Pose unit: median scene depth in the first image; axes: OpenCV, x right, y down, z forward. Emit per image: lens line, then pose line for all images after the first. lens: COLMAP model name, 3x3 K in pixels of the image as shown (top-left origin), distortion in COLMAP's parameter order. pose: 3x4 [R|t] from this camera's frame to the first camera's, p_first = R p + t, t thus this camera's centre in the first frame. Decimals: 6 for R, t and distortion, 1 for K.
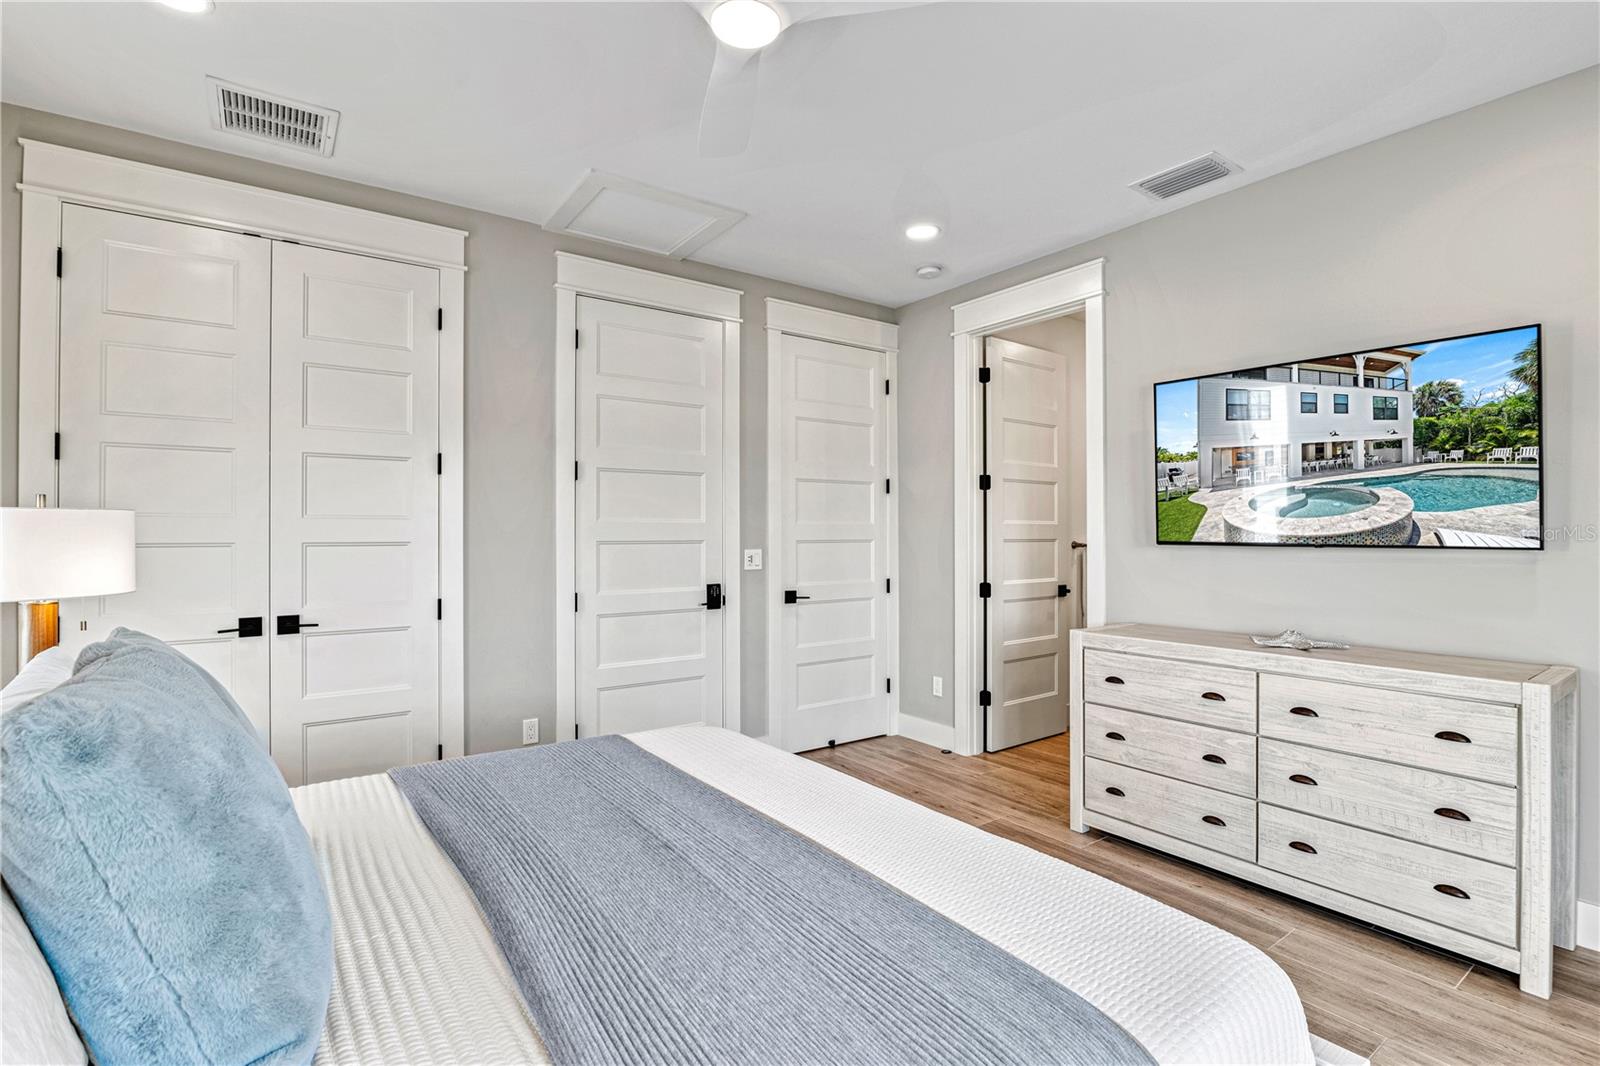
lens RADIAL K [[737.2, 0, 800.0], [0, 737.2, 533.0], [0, 0, 1]] dist [-0.022454, 0.000056]
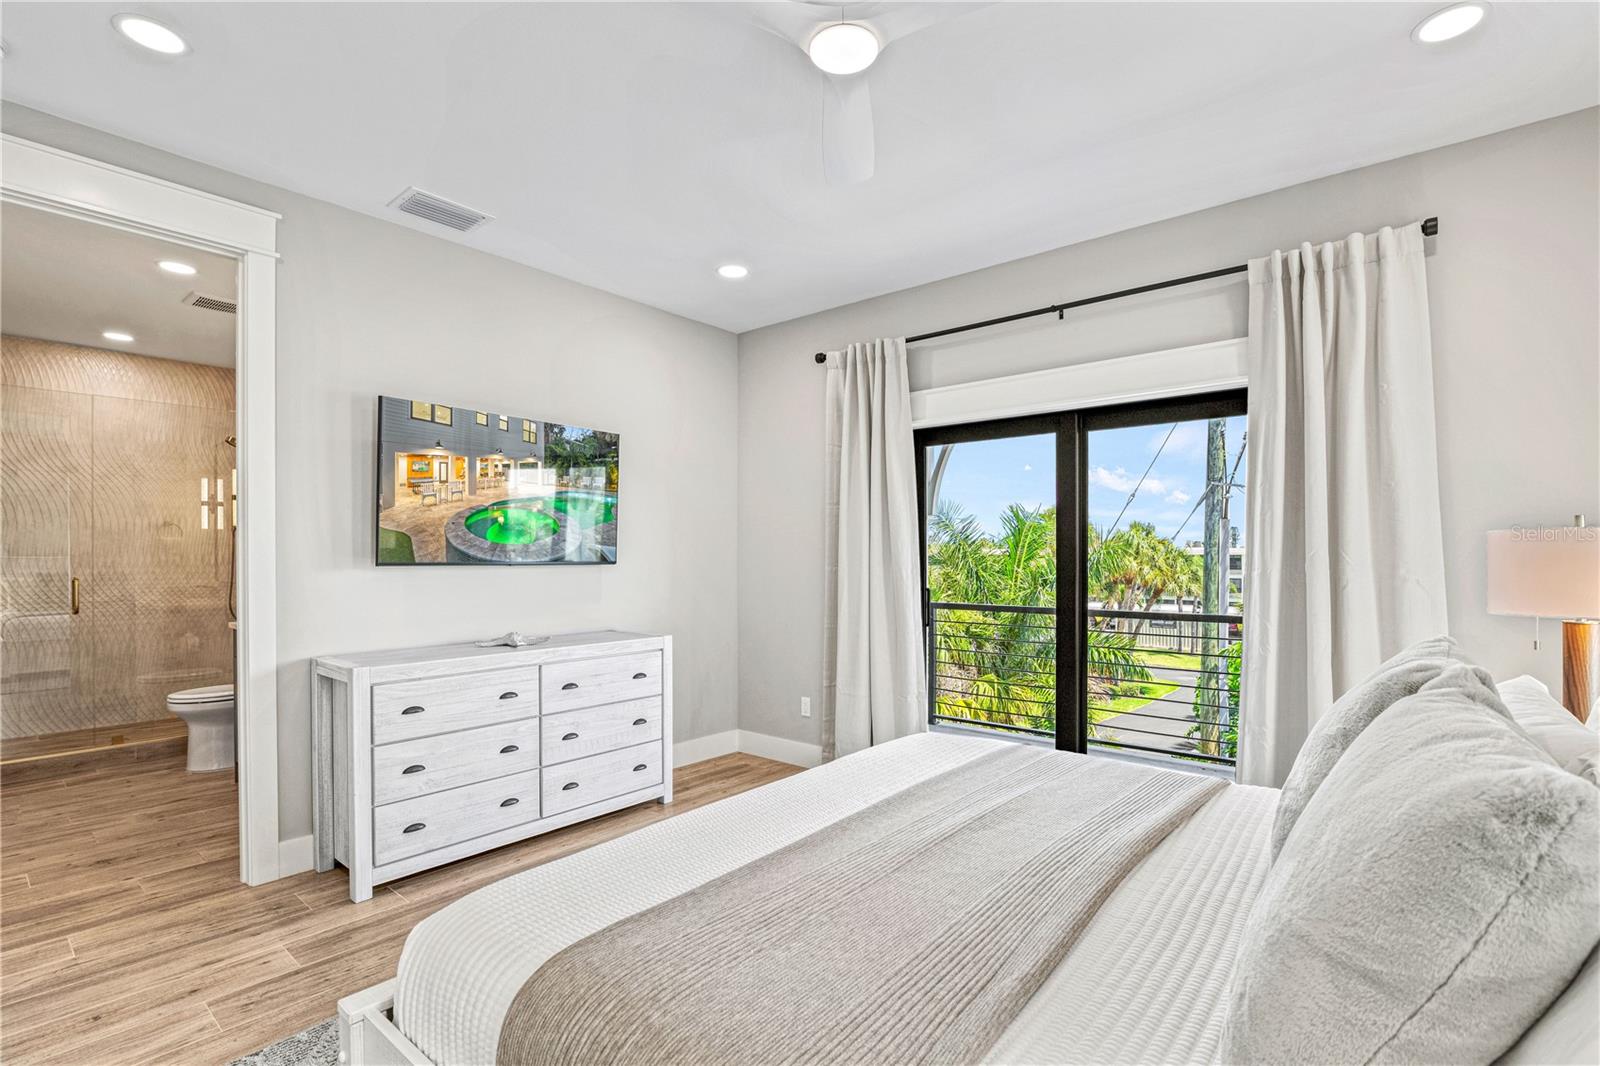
lens RADIAL K [[744.1, 0, 781.3], [0, 744.1, 564.5], [0, 0, 1]] dist [0.002600, -0.013008]
pose [[-0.228665, -0.008666, 0.973467, -0.646190], [-0.002721, 0.999962, 0.008263, 0.005018], [-0.973501, -0.000760, -0.228680, 0.806205]]
